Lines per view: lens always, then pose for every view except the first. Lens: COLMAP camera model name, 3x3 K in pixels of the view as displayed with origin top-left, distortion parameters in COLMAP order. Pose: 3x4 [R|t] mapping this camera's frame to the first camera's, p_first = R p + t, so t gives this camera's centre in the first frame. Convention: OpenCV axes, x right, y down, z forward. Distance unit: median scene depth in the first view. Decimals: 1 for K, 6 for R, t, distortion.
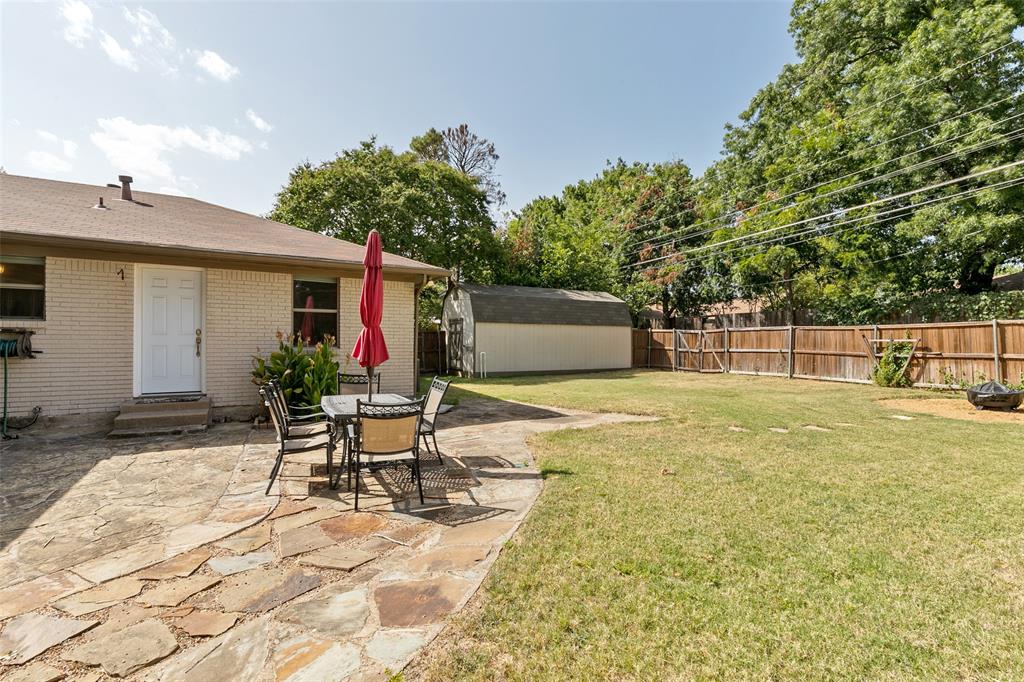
lens RADIAL K [[470.6, 0, 519.7], [0, 470.6, 325.0], [0, 0, 1]] dist [0.001876, 0.000130]
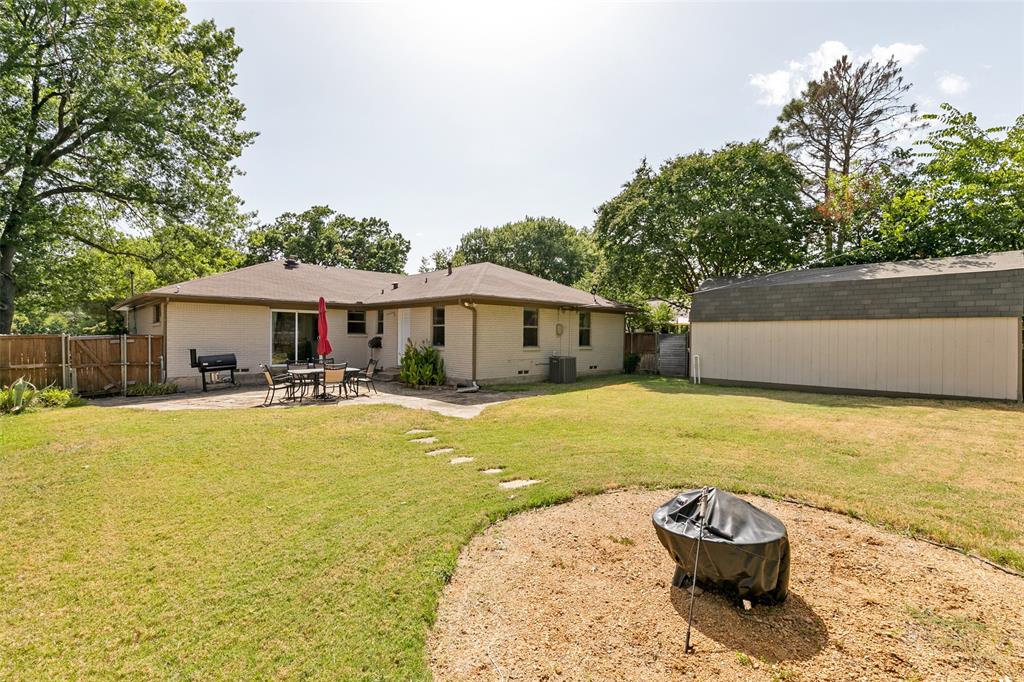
lens RADIAL K [[470.6, 0, 519.7], [0, 470.6, 325.0], [0, 0, 1]] dist [0.001876, 0.000130]
pose [[0.226346, -0.032088, -0.973518, 0.679099], [0.025770, 0.999305, -0.026946, 0.013621], [0.973706, -0.018988, 0.227015, 0.428971]]
